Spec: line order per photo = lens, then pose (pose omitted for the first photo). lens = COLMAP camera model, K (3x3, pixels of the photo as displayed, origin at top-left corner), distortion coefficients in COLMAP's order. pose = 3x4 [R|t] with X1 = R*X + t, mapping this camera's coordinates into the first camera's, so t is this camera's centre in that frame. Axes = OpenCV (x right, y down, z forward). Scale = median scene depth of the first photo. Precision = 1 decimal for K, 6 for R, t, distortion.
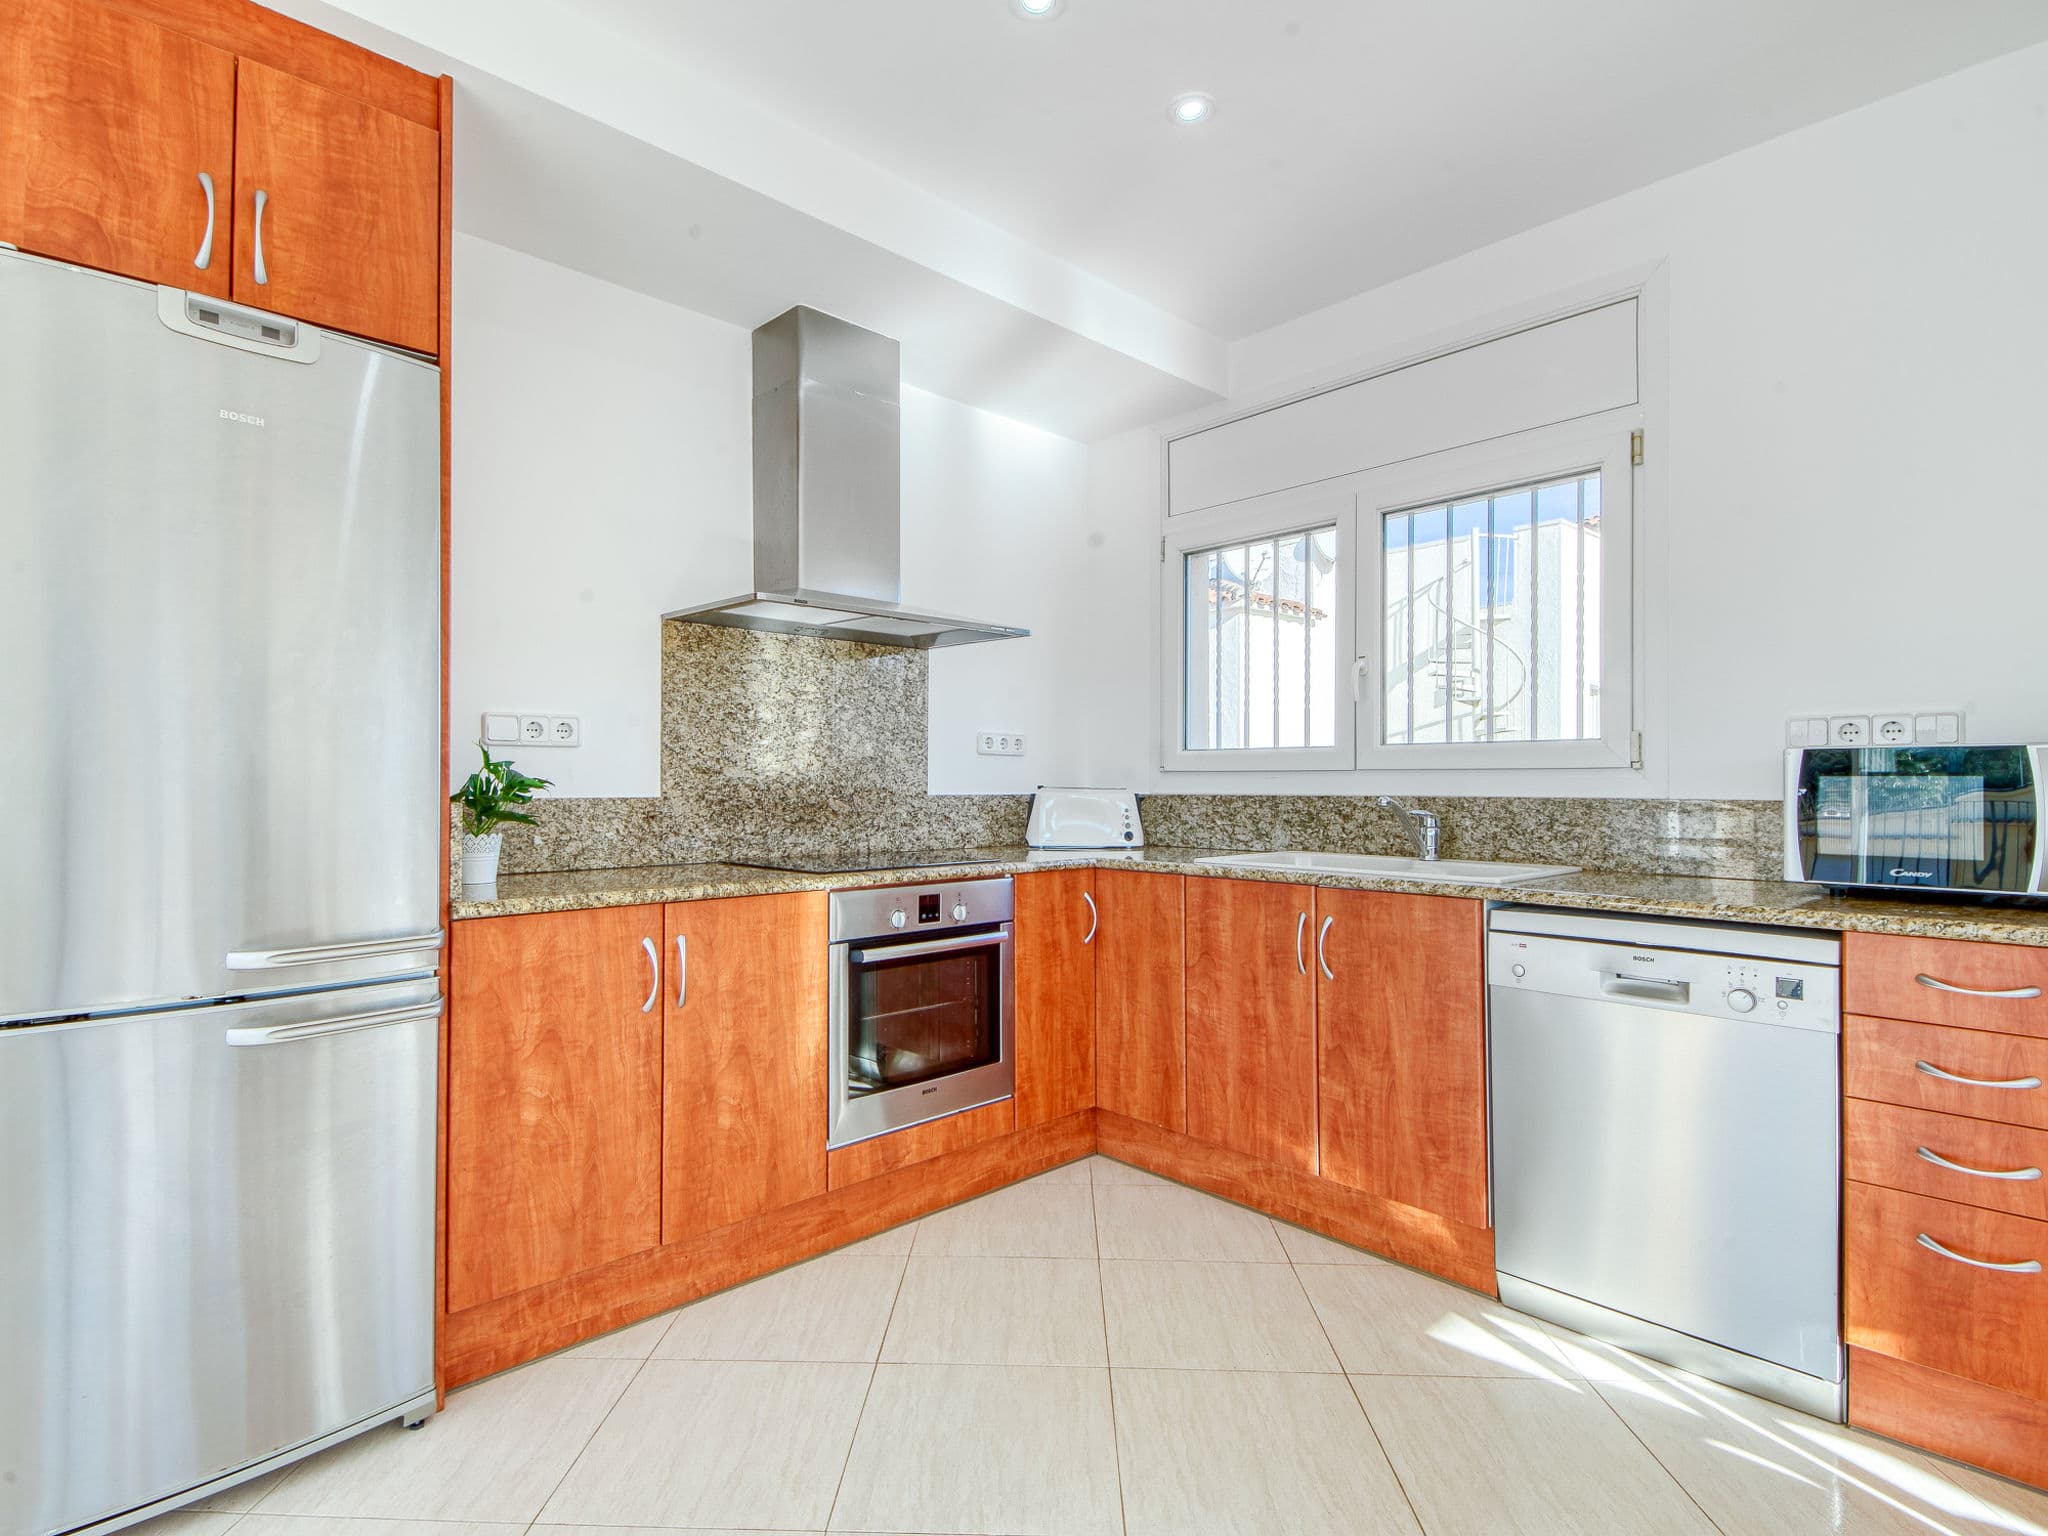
lens RADIAL K [[1037.2, 0, 1024.0], [0, 1037.2, 768.0], [0, 0, 1]] dist [0.042087, -0.025830]
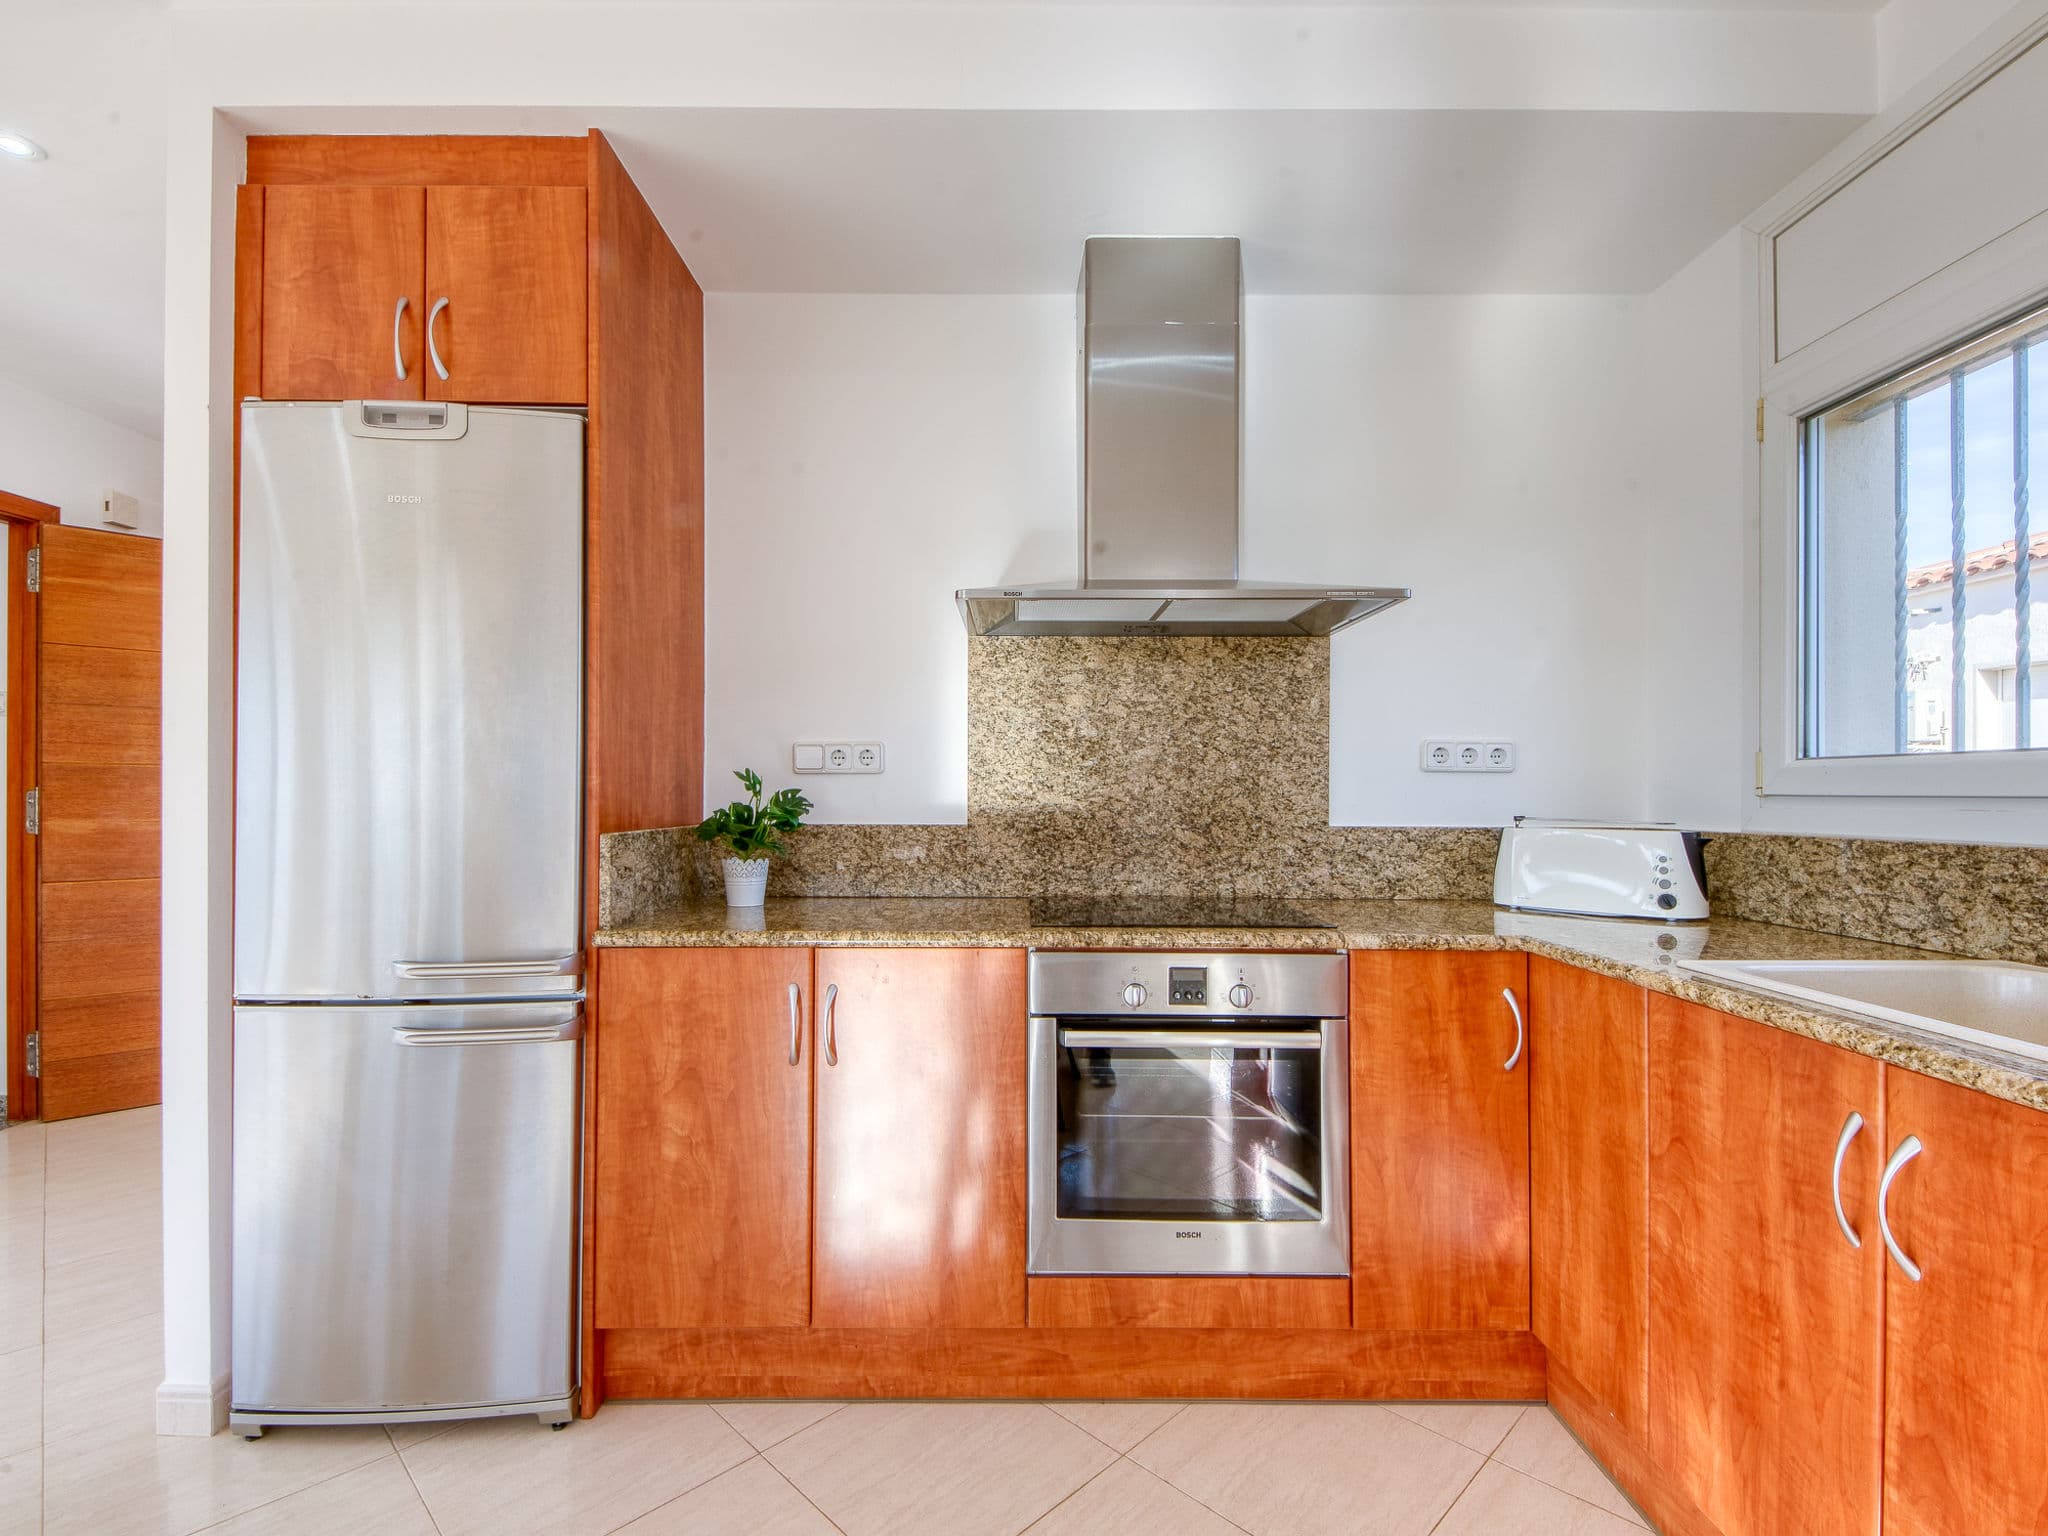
lens RADIAL K [[952.3, 0, 1006.6], [0, 952.3, 787.7], [0, 0, 1]] dist [0.049352, -0.031207]
pose [[0.722535, -0.002695, -0.691329, 0.290733], [0.007876, 0.999960, 0.004333, -0.009607], [0.691289, -0.008576, 0.722527, 0.428808]]
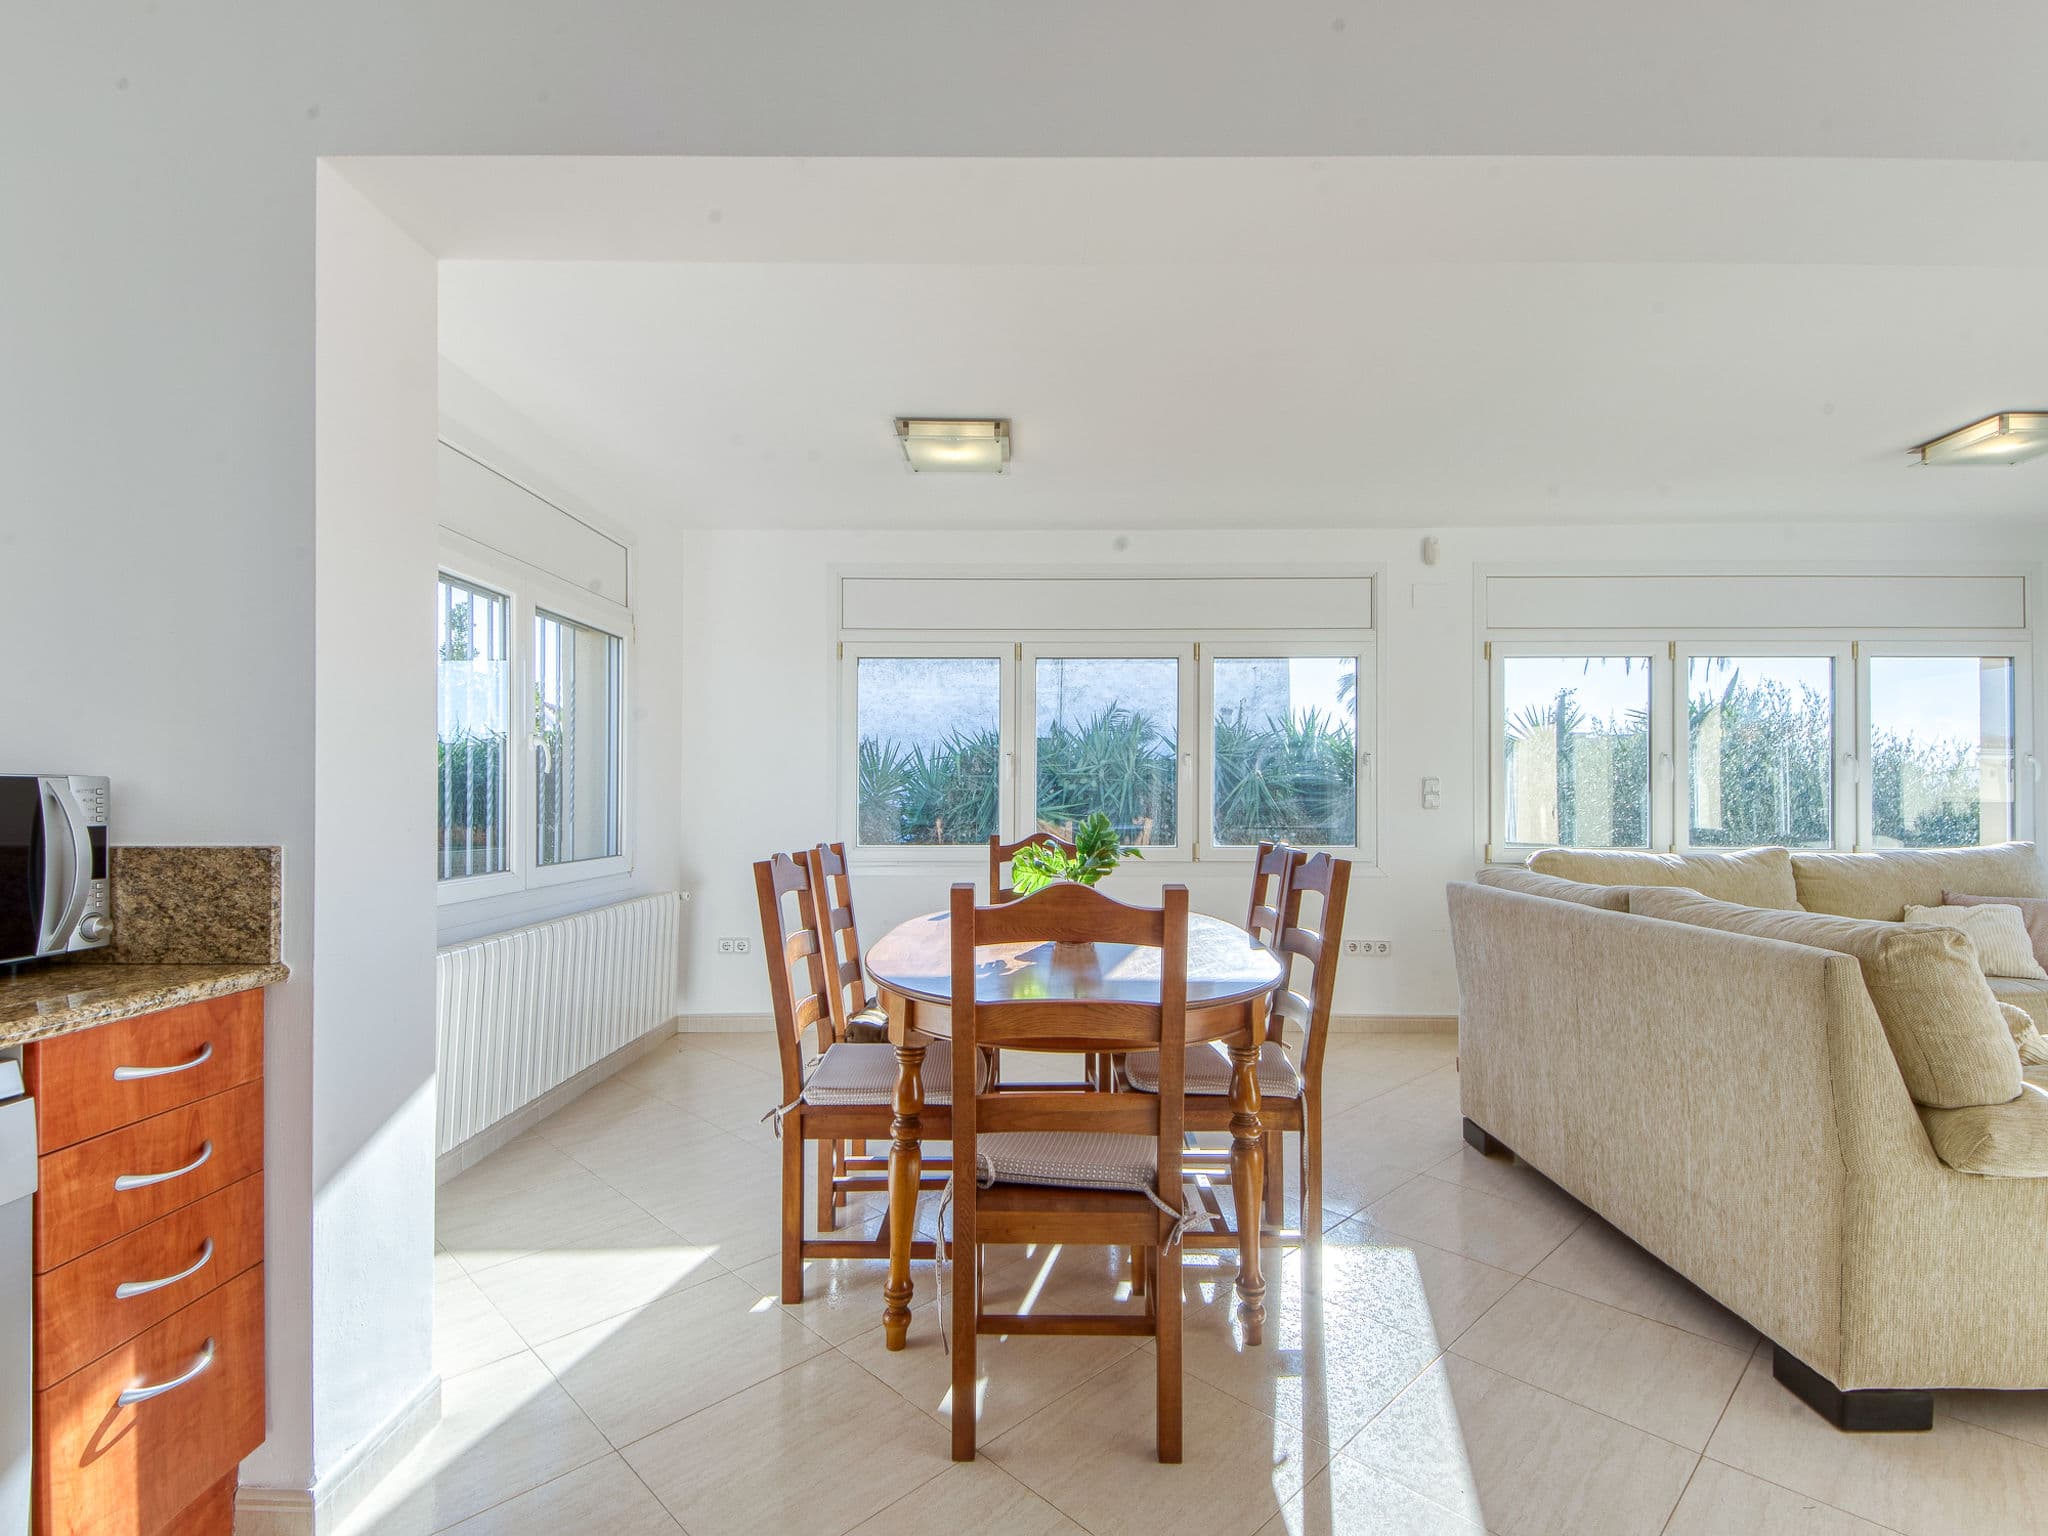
lens RADIAL K [[1037.2, 0, 1024.0], [0, 1037.2, 768.0], [0, 0, 1]] dist [0.042087, -0.025830]
pose [[-0.720966, 0.012710, 0.692853, -0.128114], [-0.011990, 0.999453, -0.030810, -0.008882], [-0.692866, -0.030520, -0.720420, 0.733504]]
